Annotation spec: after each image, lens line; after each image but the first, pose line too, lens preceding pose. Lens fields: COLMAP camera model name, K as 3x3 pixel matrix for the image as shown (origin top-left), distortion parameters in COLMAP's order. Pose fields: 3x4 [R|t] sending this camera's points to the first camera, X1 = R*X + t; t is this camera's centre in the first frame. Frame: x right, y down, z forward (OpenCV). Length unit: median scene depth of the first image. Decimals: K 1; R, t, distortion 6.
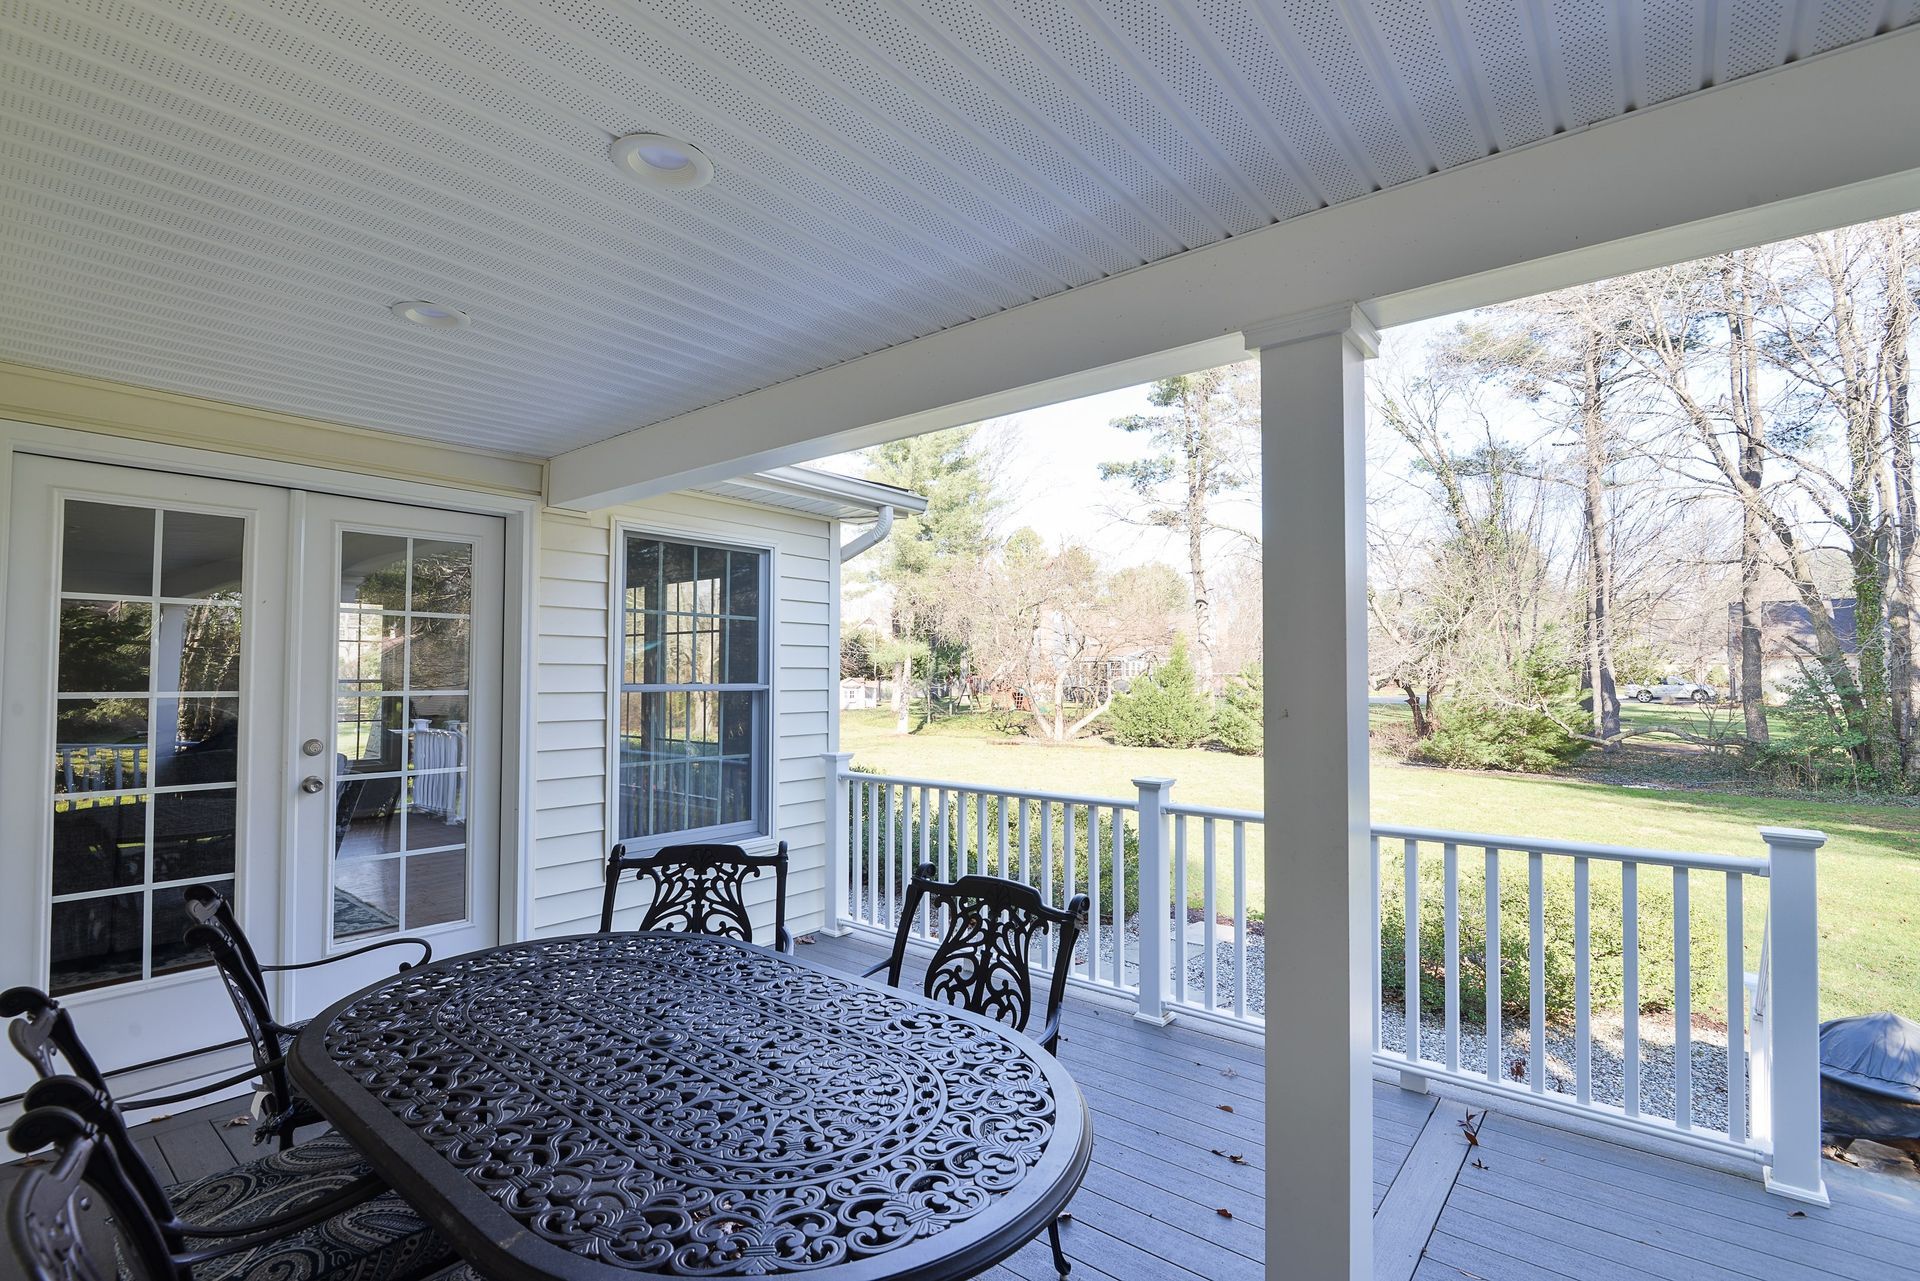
lens RADIAL K [[886.1, 0, 958.3], [0, 886.1, 632.7], [0, 0, 1]] dist [-0.016808, -0.000351]
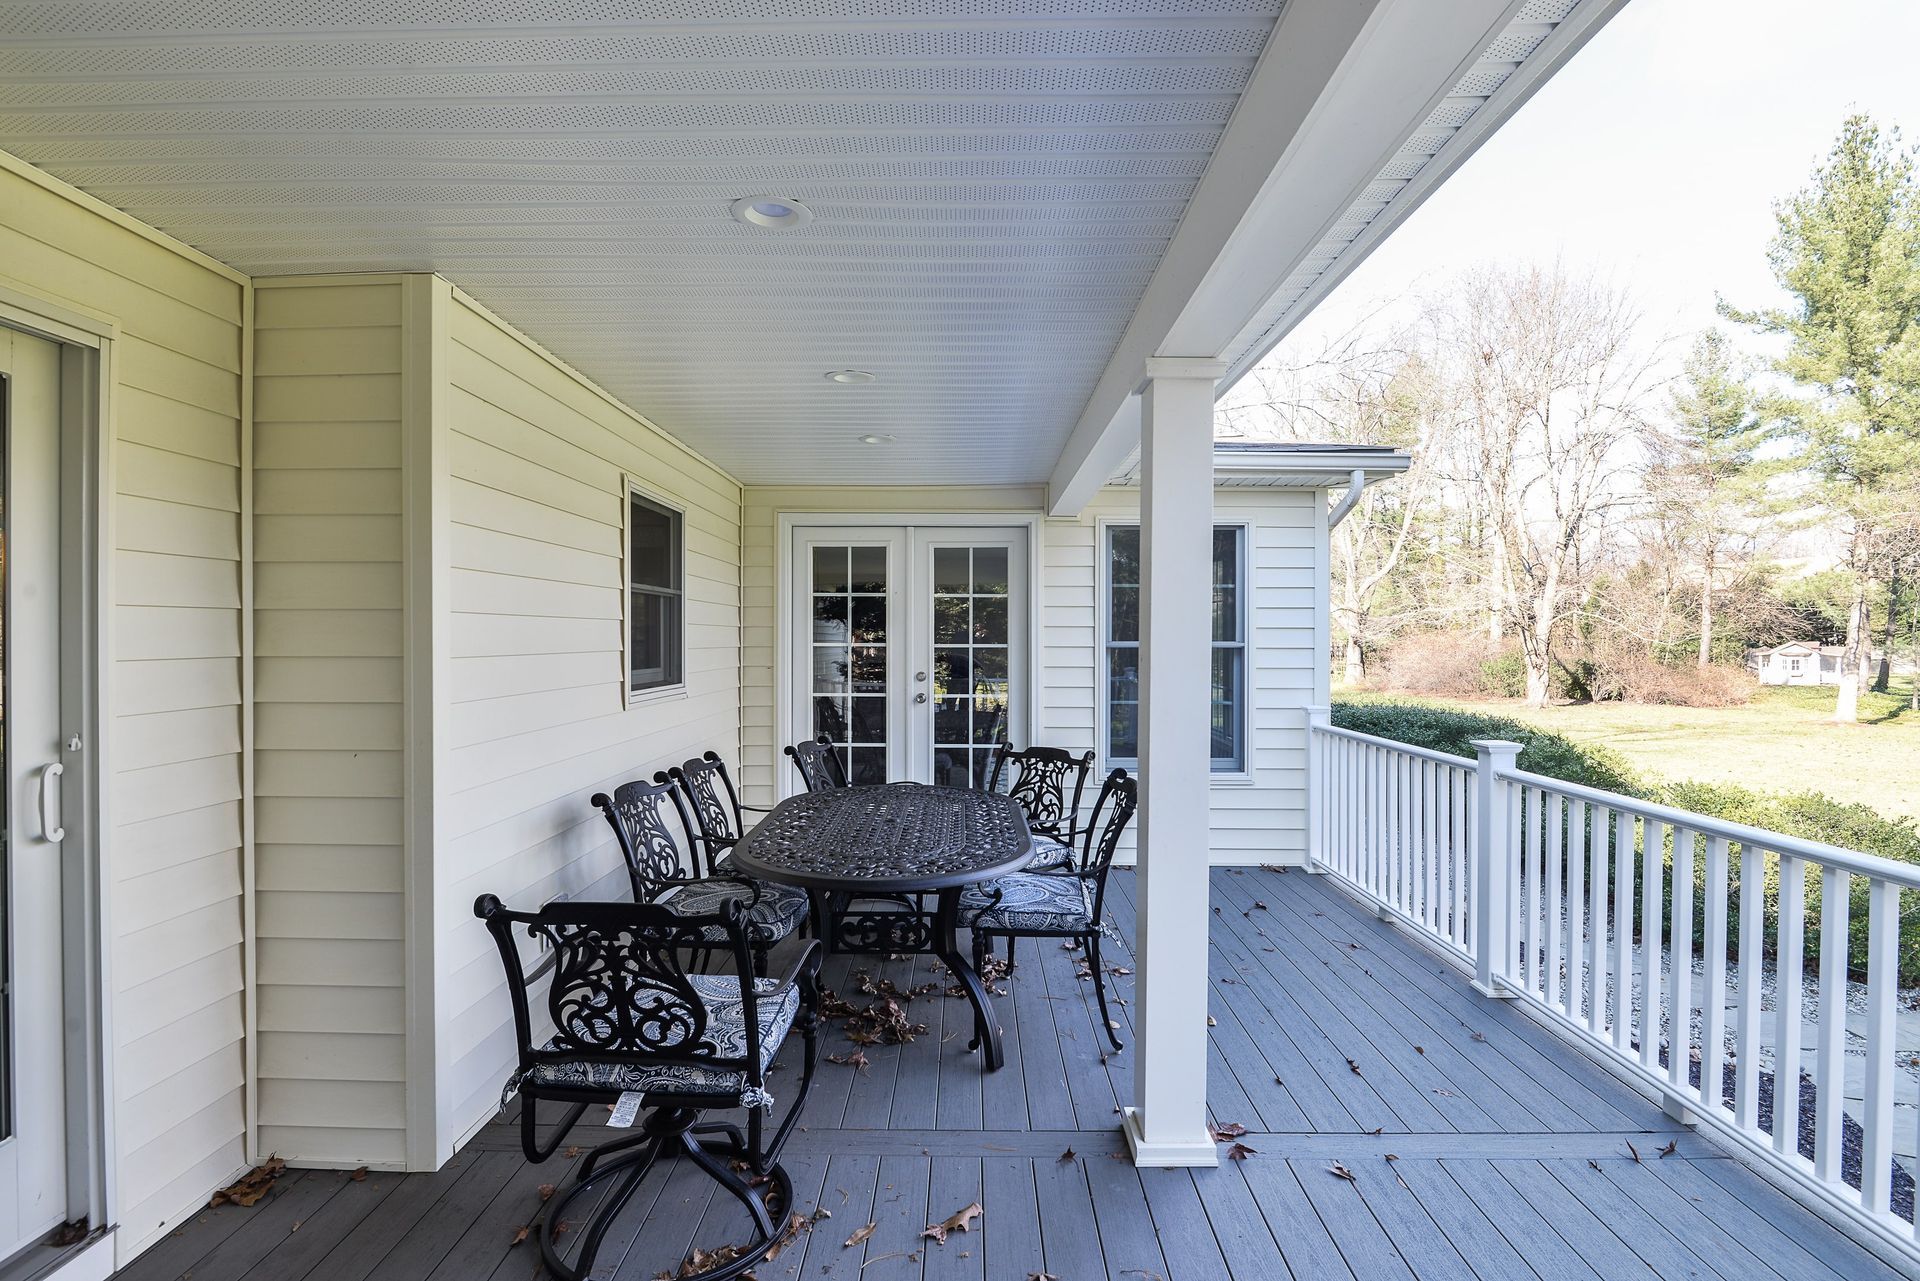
lens RADIAL K [[964.0, 0, 960.0], [0, 964.0, 640.5], [0, 0, 1]] dist [0.000256, -0.000030]
pose [[0.618489, 0.003547, -0.785785, 0.713721], [0.036081, 0.998807, 0.032908, 0.001076], [0.784965, -0.048706, 0.617623, -0.087659]]
